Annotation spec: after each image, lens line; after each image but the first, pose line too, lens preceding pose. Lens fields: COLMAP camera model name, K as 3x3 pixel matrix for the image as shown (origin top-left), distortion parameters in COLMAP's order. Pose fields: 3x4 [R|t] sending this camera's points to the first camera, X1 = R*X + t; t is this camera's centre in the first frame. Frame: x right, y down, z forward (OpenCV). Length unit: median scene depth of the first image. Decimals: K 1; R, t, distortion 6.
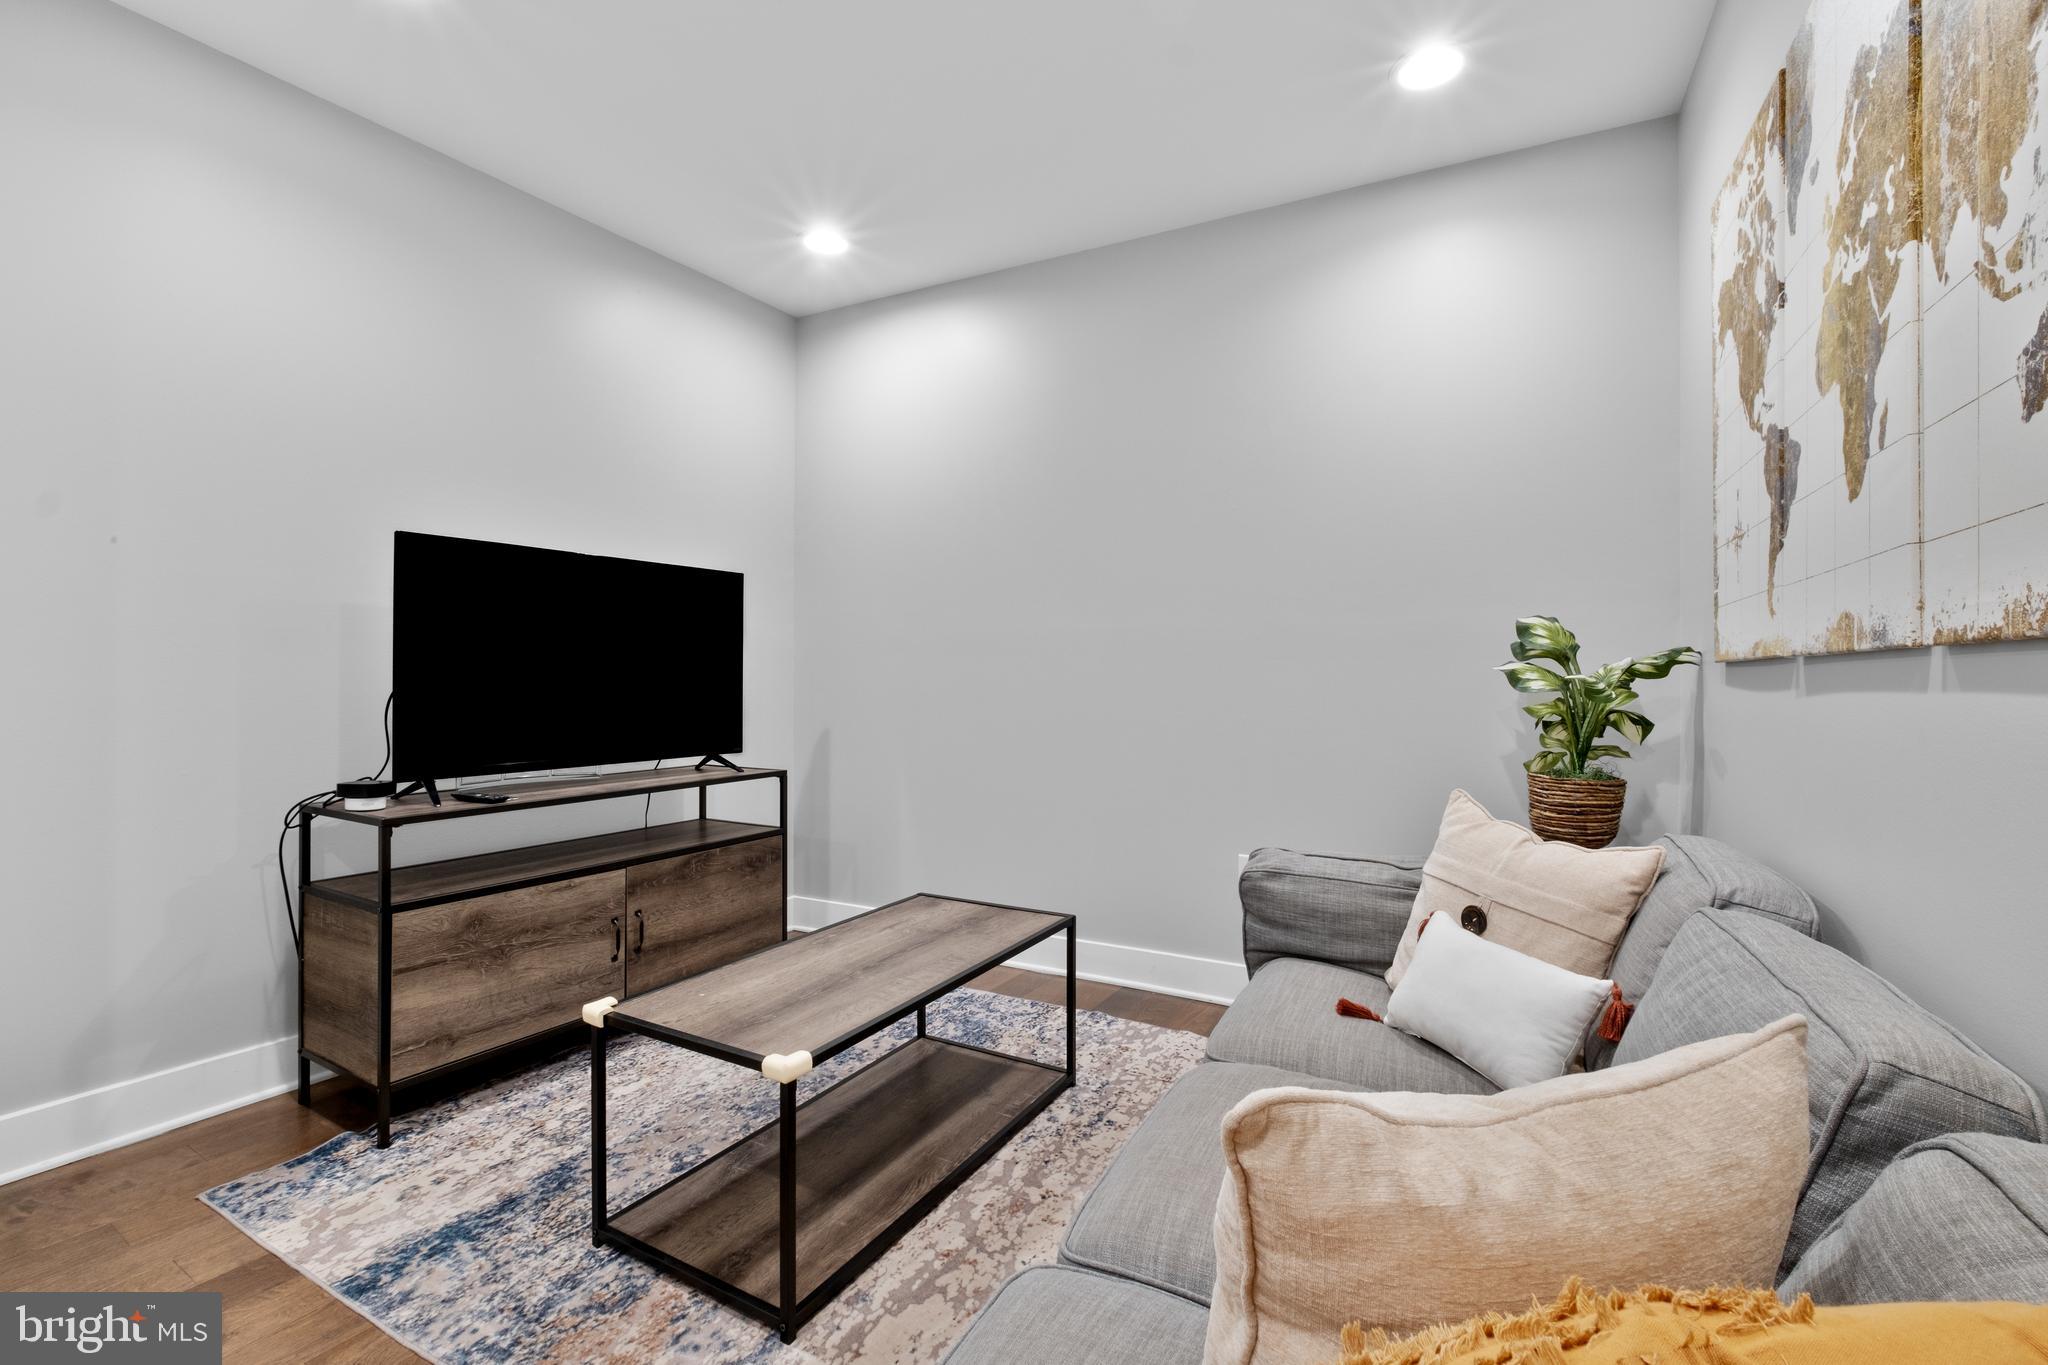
lens RADIAL K [[885.5, 0, 1021.7], [0, 885.5, 680.5], [0, 0, 1]] dist [-0.006991, -0.000232]
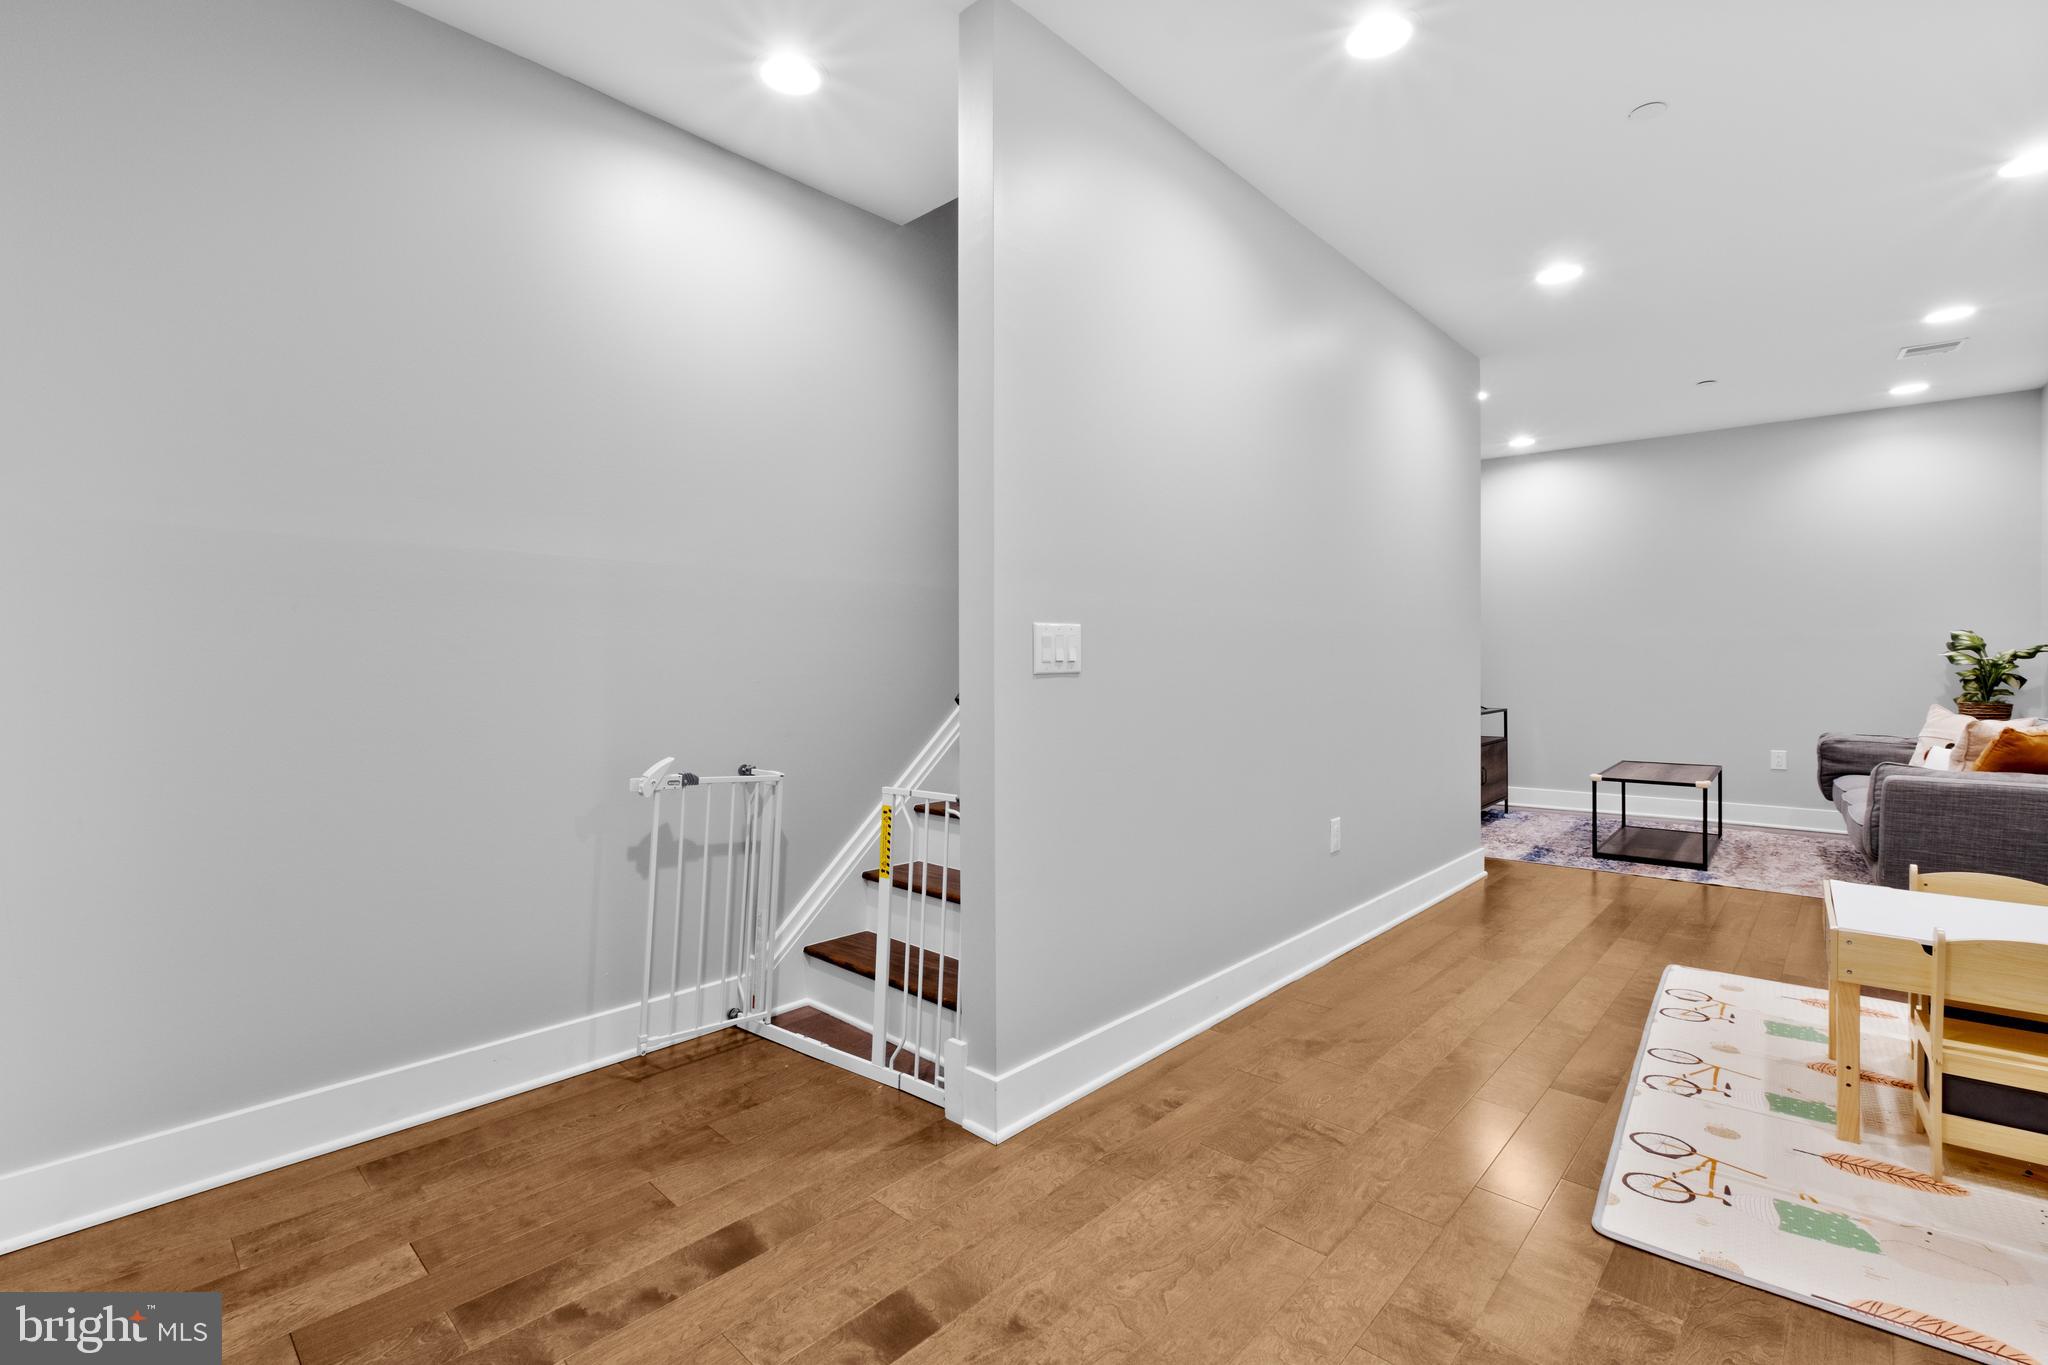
lens RADIAL K [[885.5, 0, 1027.6], [0, 885.5, 673.7], [0, 0, 1]] dist [-0.006991, -0.000232]
pose [[0.977543, -0.007247, -0.210613, -1.231344], [0.008546, 0.999950, 0.005260, 0.002362], [0.210564, -0.006942, 0.977555, -1.625223]]
